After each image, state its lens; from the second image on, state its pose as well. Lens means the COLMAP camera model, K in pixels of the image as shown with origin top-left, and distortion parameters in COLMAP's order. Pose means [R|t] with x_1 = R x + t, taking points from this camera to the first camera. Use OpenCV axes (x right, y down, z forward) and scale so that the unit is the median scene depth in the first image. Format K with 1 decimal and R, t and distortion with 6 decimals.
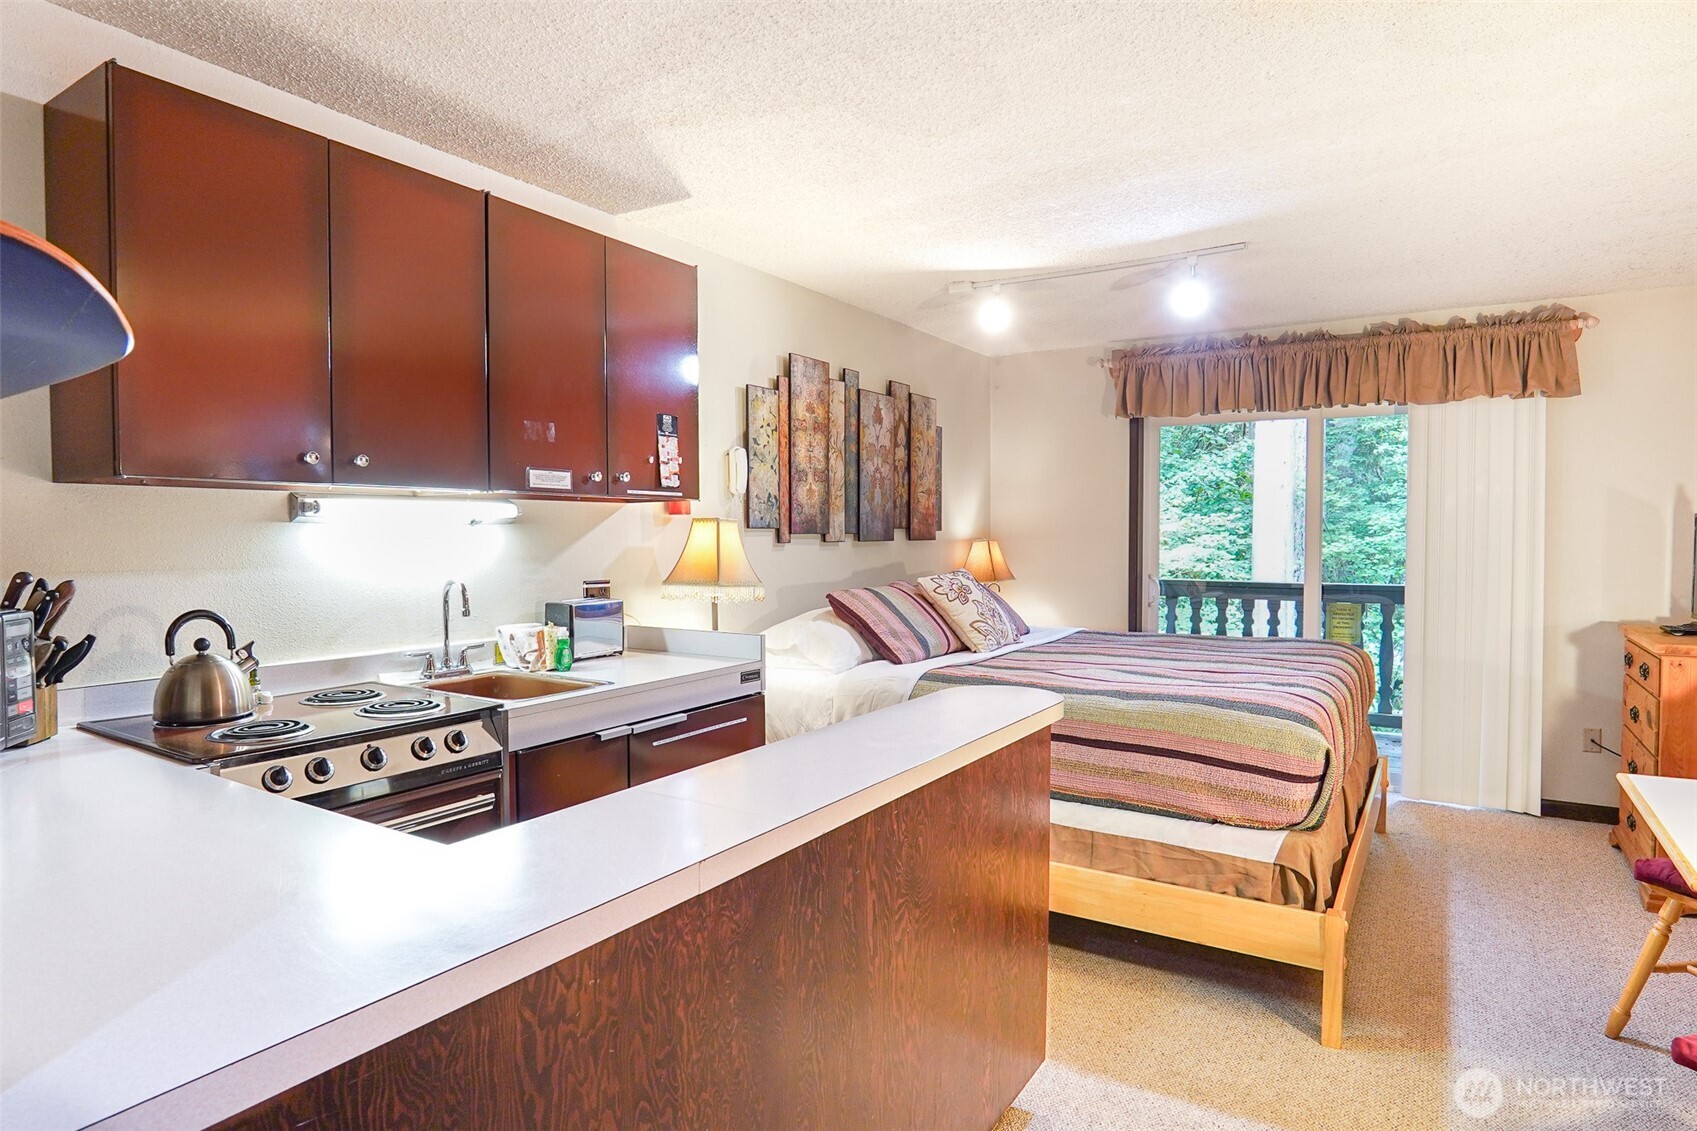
lens RADIAL K [[928.6, 0, 854.1], [0, 928.6, 563.8], [0, 0, 1]] dist [-0.037729, 0.010639]
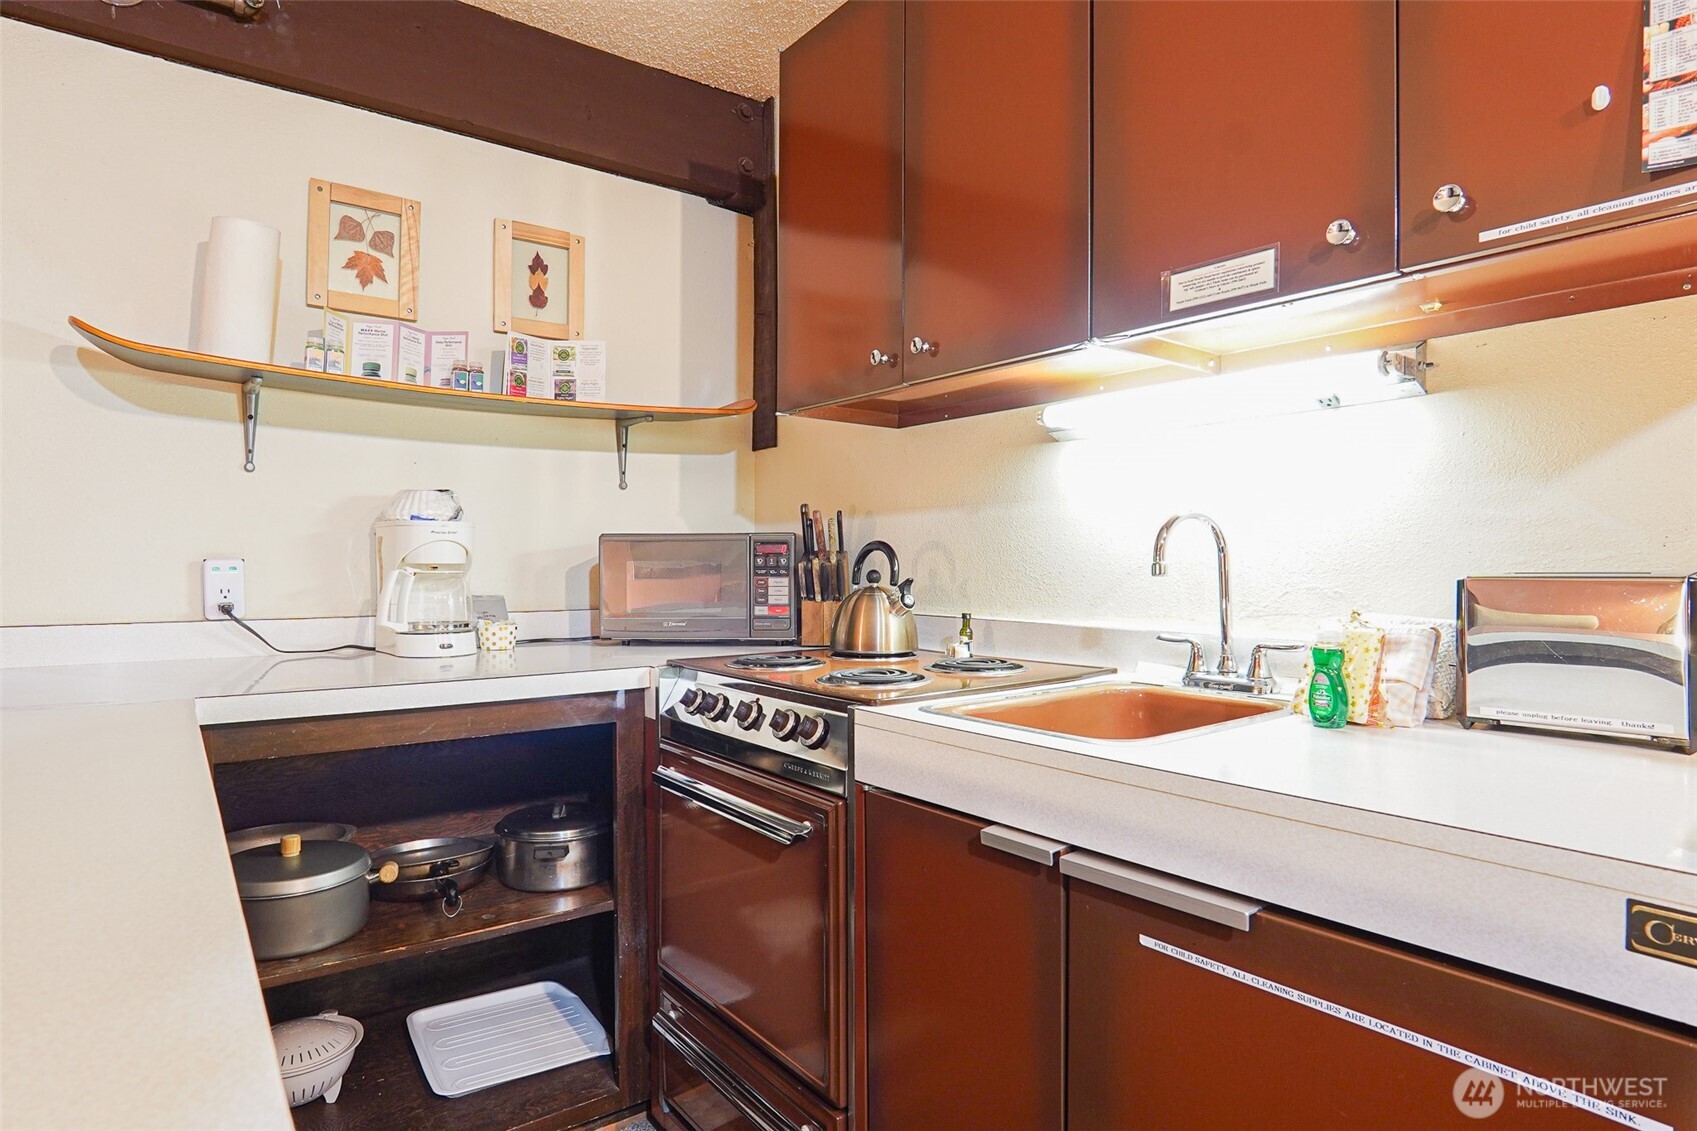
lens RADIAL K [[911.4, 0, 856.5], [0, 911.4, 563.8], [0, 0, 1]] dist [-0.035879, 0.008184]
pose [[-0.342373, 0.003605, -0.939557, 0.089807], [-0.031784, 0.999376, 0.015417, 0.027628], [0.939026, 0.035141, -0.342044, 0.597883]]
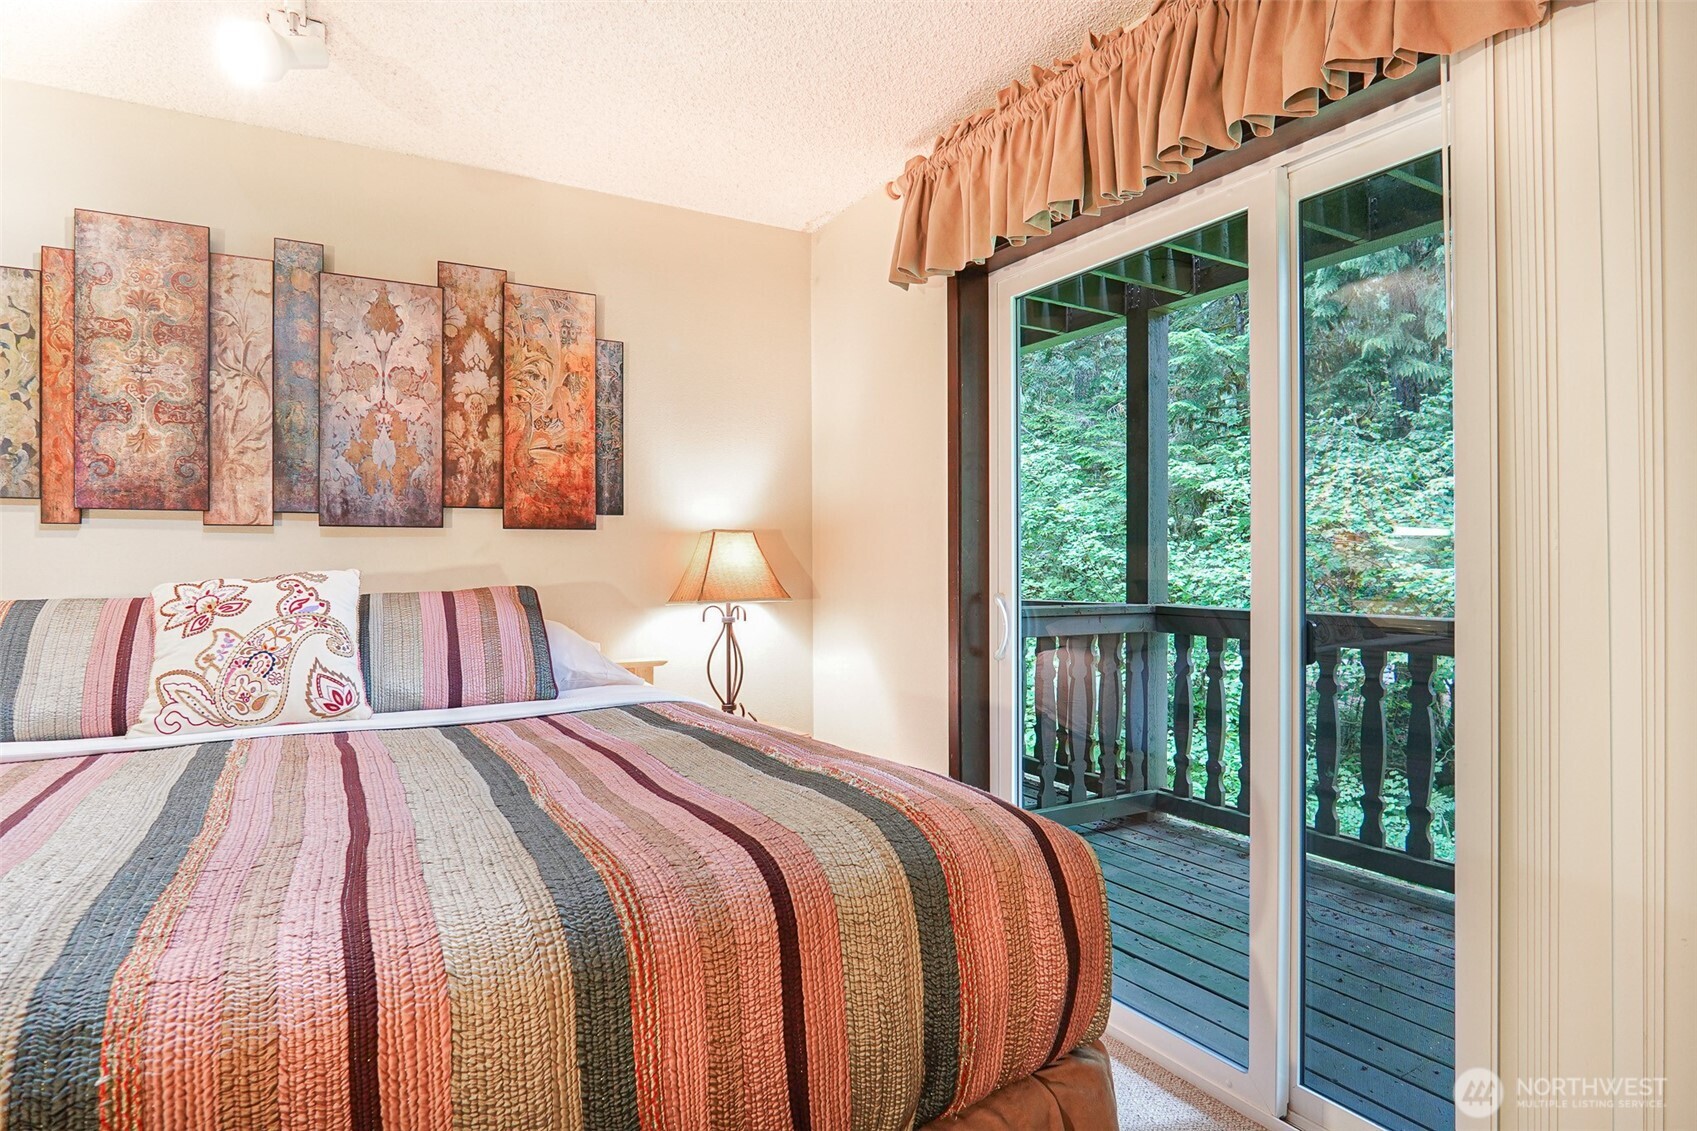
lens RADIAL K [[917.6, 0, 856.1], [0, 917.6, 563.3], [0, 0, 1]] dist [-0.035181, 0.010390]
pose [[0.891428, -0.000677, -0.453162, 0.609156], [-0.013451, 0.999519, -0.027954, 0.011921], [0.452963, 0.031015, 0.890990, 0.674050]]
